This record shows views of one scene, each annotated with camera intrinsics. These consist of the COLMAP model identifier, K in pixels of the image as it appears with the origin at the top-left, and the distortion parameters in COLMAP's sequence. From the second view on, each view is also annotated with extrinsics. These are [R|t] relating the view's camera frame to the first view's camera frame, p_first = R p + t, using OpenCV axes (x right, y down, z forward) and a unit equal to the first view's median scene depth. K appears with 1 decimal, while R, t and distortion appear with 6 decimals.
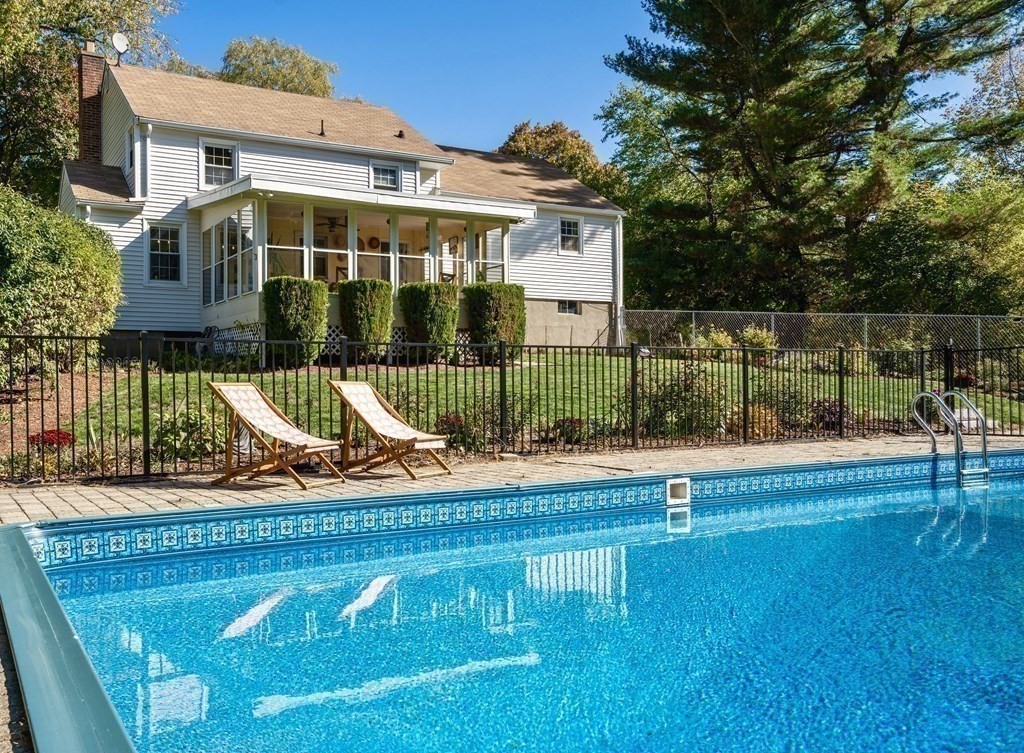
lens RADIAL K [[890.3, 0, 458.4], [0, 890.3, 376.6], [0, 0, 1]] dist [0.047373, 0.004888]
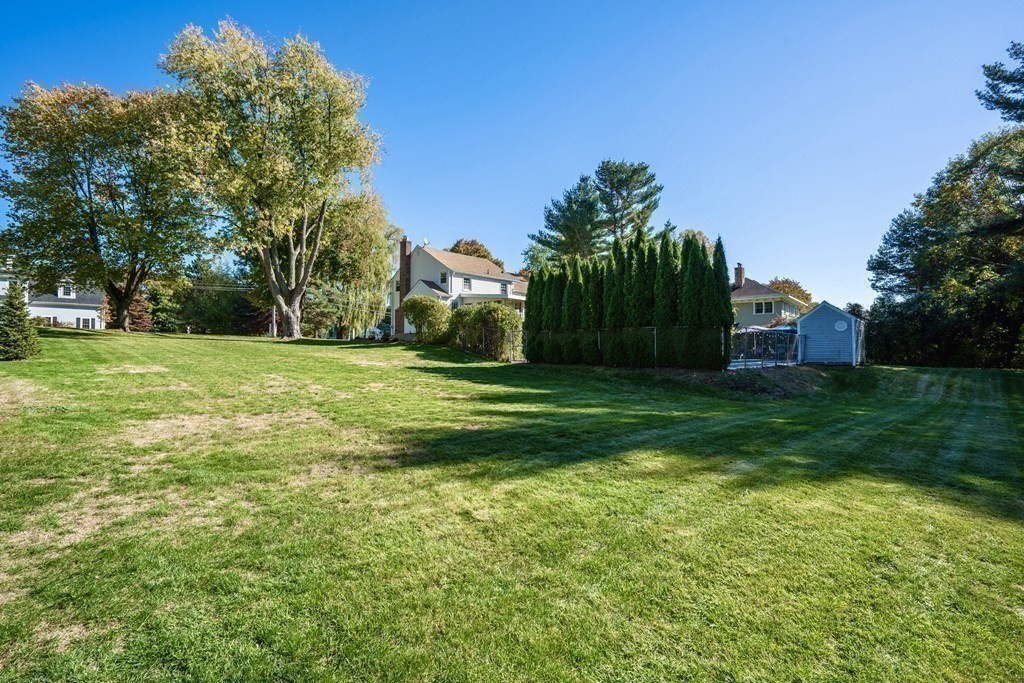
lens RADIAL K [[470.5, 0, 512.0], [0, 470.5, 341.5], [0, 0, 1]] dist [-0.022627, 0.000892]
pose [[0.944929, 0.010948, 0.327091, -0.682137], [-0.007059, 0.999890, -0.013075, 0.003846], [-0.327198, 0.010046, 0.944902, -0.717677]]
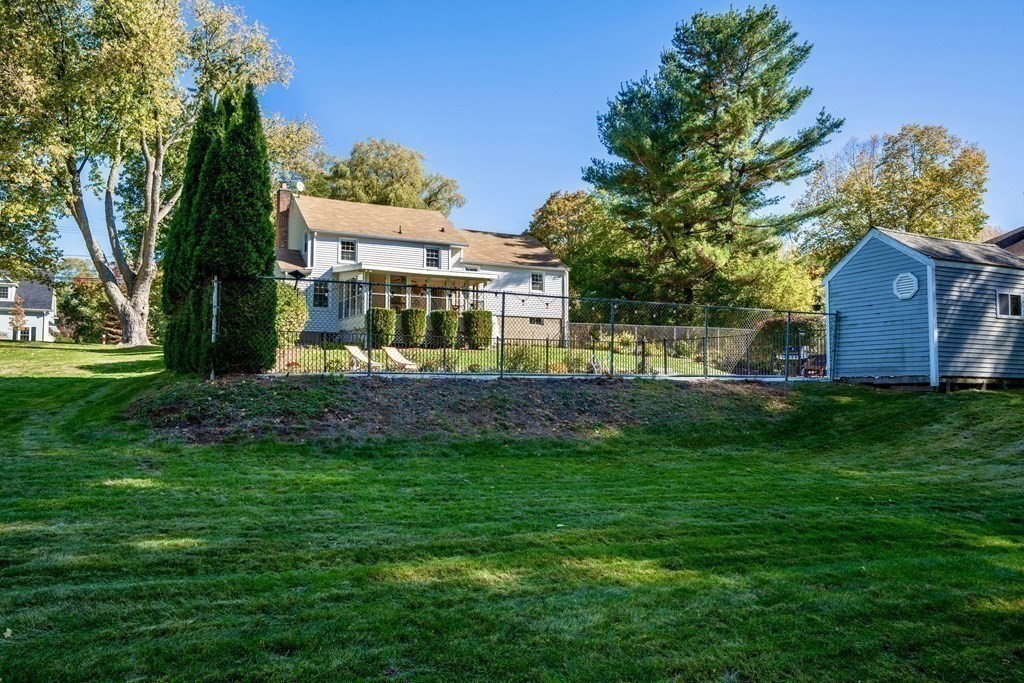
lens RADIAL K [[750.2, 0, 512.0], [0, 750.2, 341.5], [0, 0, 1]] dist [0.033220, -0.000248]
pose [[0.999185, 0.009350, -0.039276, 0.173219], [-0.011092, 0.998954, -0.044367, 0.041393], [0.038820, 0.044766, 0.998243, -0.677374]]
